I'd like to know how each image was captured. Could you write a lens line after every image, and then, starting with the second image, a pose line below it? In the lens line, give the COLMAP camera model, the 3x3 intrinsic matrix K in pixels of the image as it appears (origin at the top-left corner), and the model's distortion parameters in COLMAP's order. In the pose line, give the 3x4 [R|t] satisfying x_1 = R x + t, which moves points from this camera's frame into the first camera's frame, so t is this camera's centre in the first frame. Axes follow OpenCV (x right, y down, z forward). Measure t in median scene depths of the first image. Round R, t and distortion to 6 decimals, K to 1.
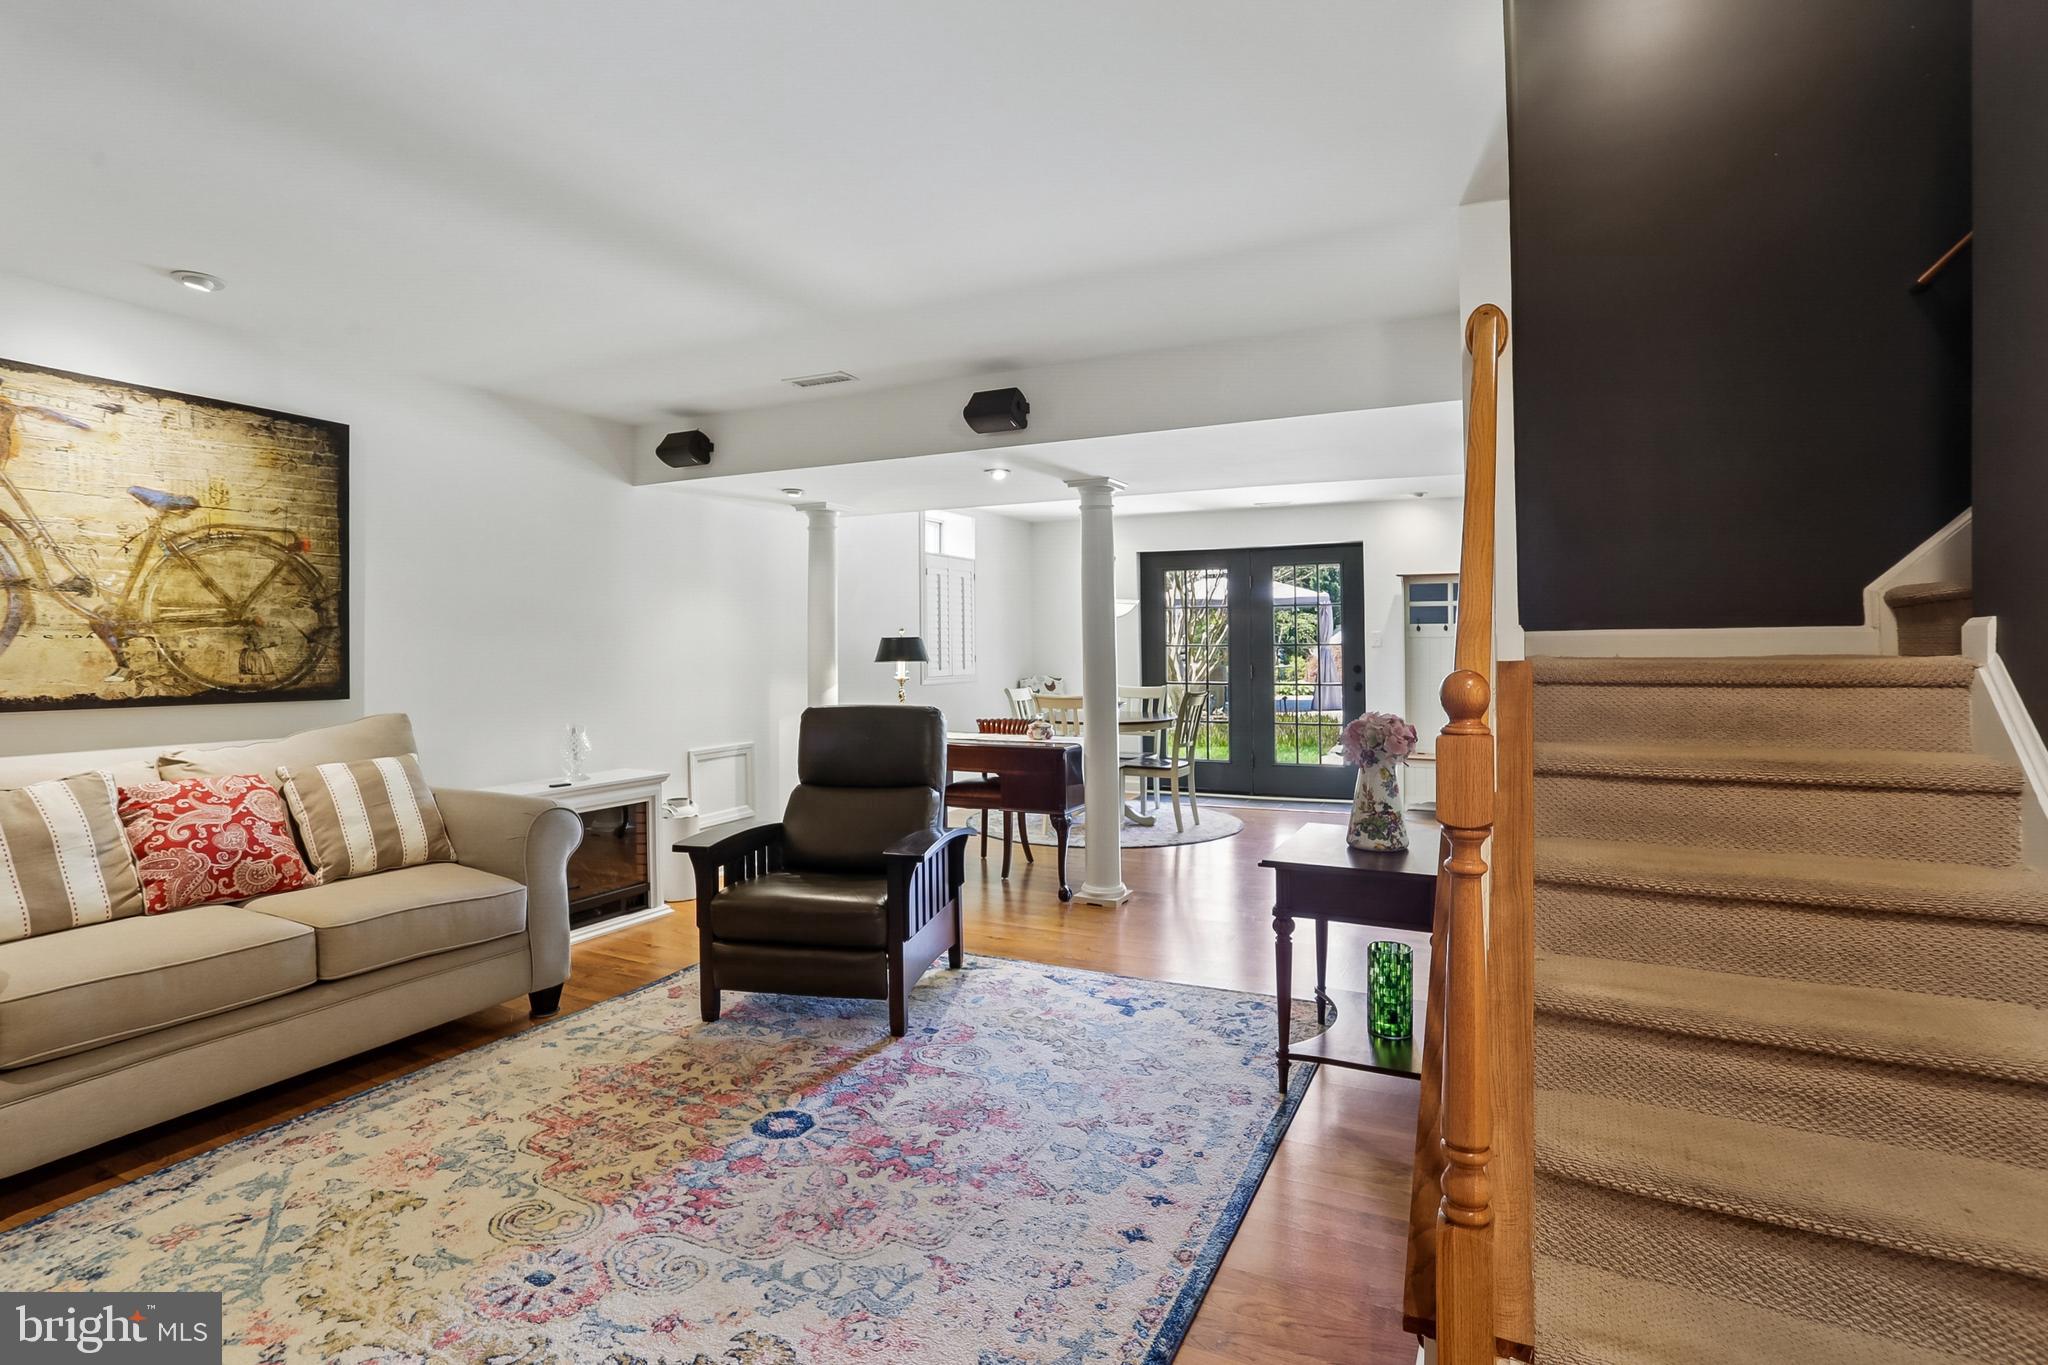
lens RADIAL K [[1010.6, 0, 1021.7], [0, 1010.6, 627.1], [0, 0, 1]] dist [-0.062366, 0.034999]
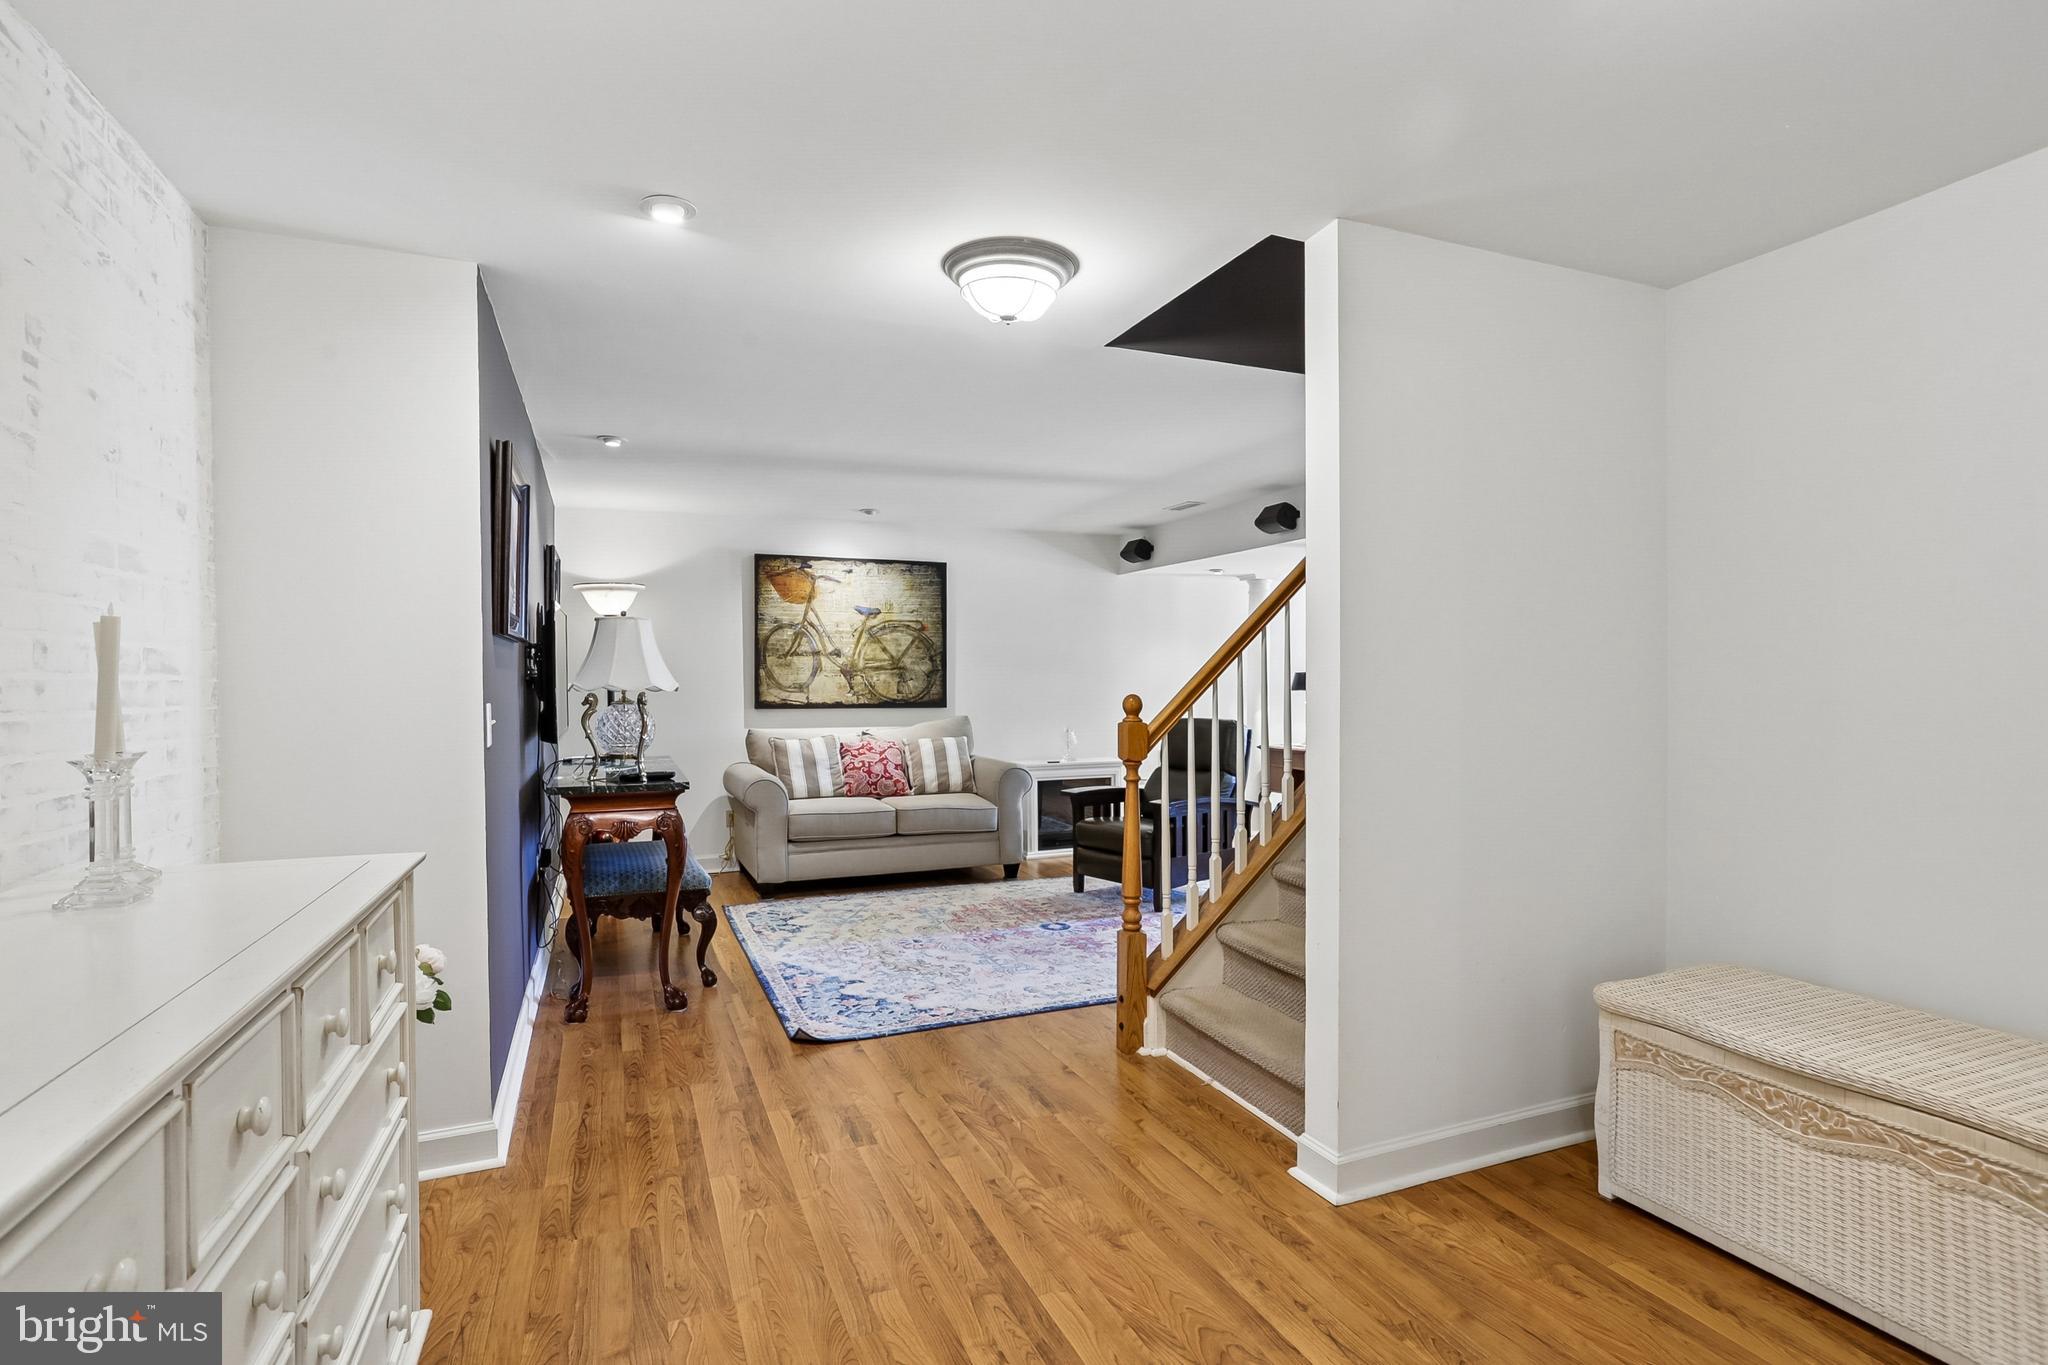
lens RADIAL K [[1010.6, 0, 1021.7], [0, 1010.6, 627.1], [0, 0, 1]] dist [-0.062366, 0.034999]
pose [[0.756169, -0.032137, -0.653587, 0.824011], [0.014718, 0.999376, -0.032111, -0.020195], [0.654211, 0.014661, 0.756170, -0.439896]]
